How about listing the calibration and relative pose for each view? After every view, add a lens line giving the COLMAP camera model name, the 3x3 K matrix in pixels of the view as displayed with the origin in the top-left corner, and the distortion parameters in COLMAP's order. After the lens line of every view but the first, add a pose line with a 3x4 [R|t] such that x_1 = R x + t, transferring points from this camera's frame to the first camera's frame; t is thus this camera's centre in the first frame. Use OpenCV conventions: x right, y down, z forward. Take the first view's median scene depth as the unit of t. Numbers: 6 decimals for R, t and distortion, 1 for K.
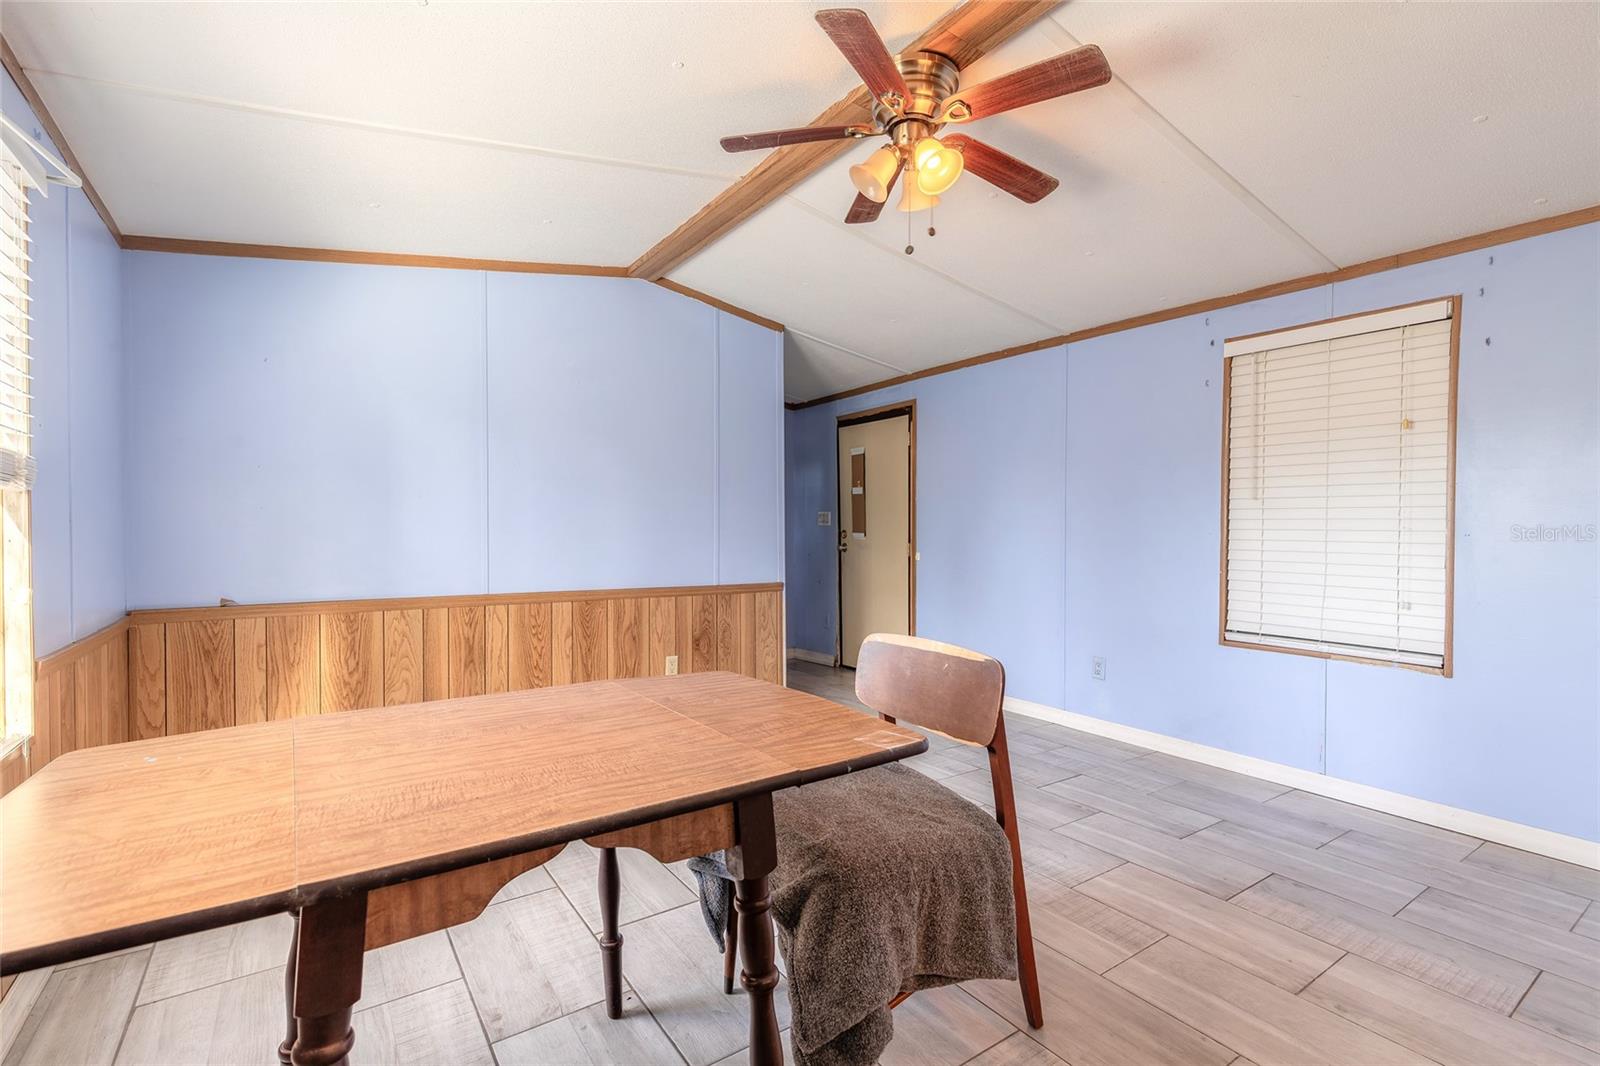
lens RADIAL K [[719.5, 0, 799.3], [0, 719.5, 533.5], [0, 0, 1]] dist [0.008438, -0.001031]
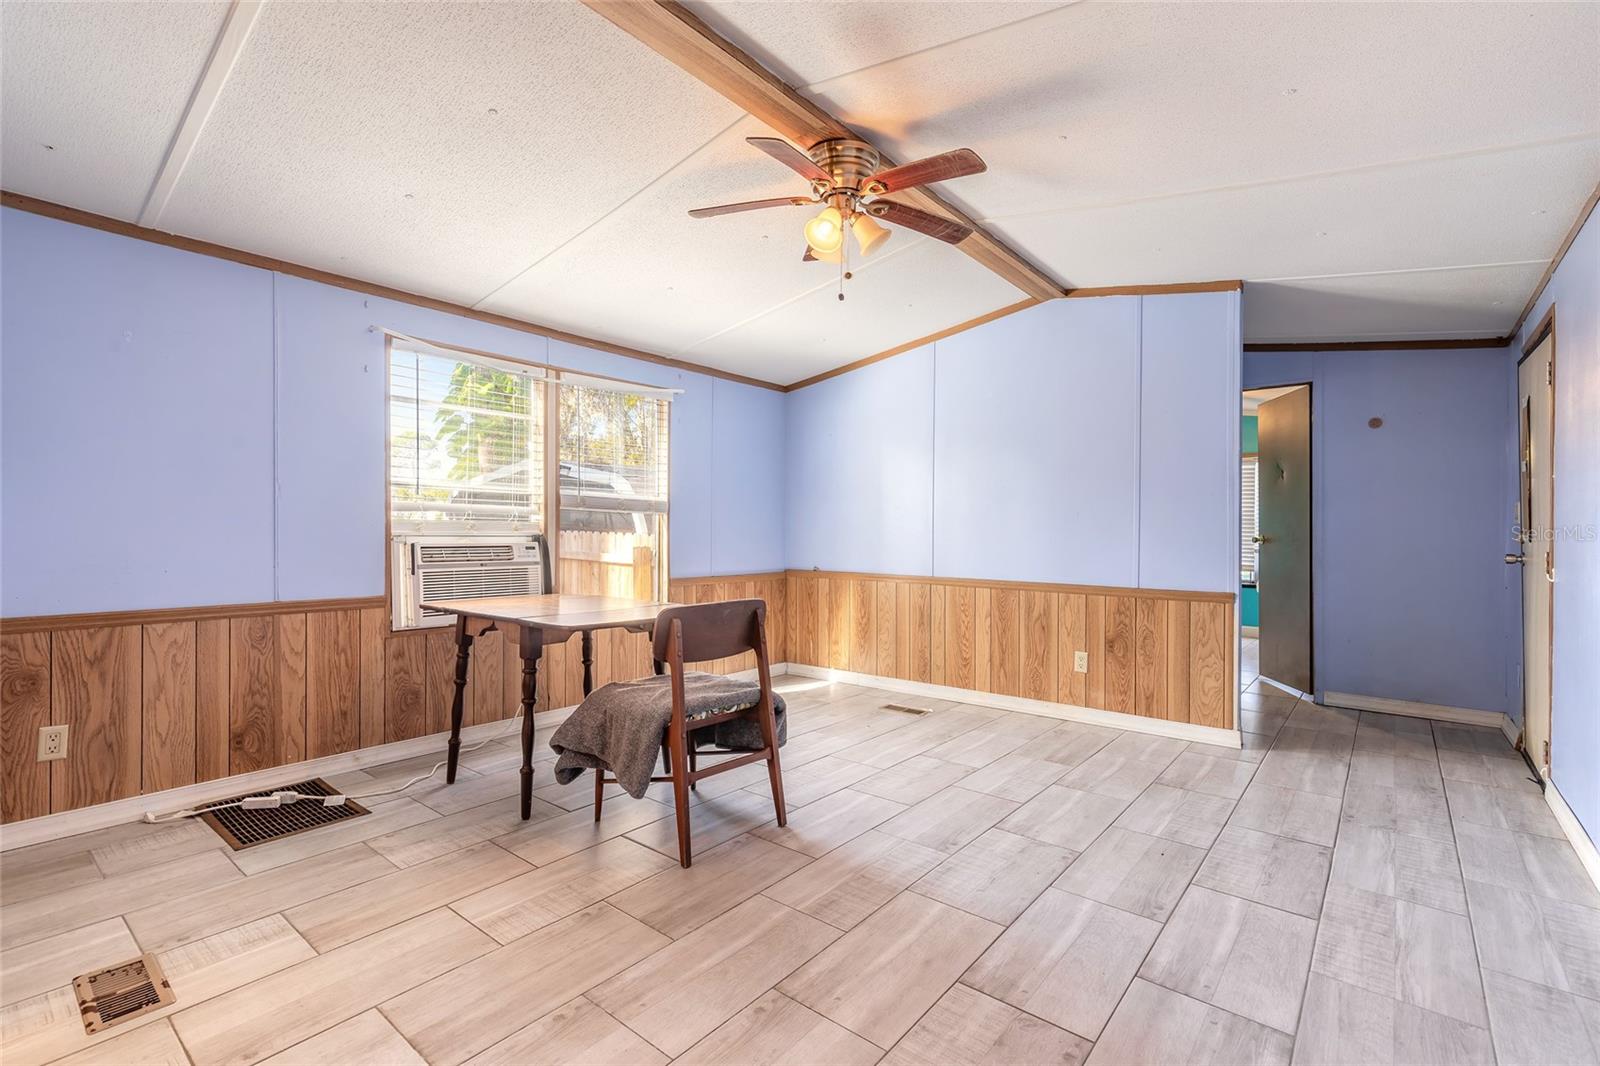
lens RADIAL K [[719.5, 0, 795.3], [0, 719.5, 534.2], [0, 0, 1]] dist [0.008438, -0.001031]
pose [[0.270320, 0.001918, -0.962769, 0.793116], [-0.008462, 0.999964, -0.000384, 0.005872], [0.962733, 0.008251, 0.270326, 0.362712]]
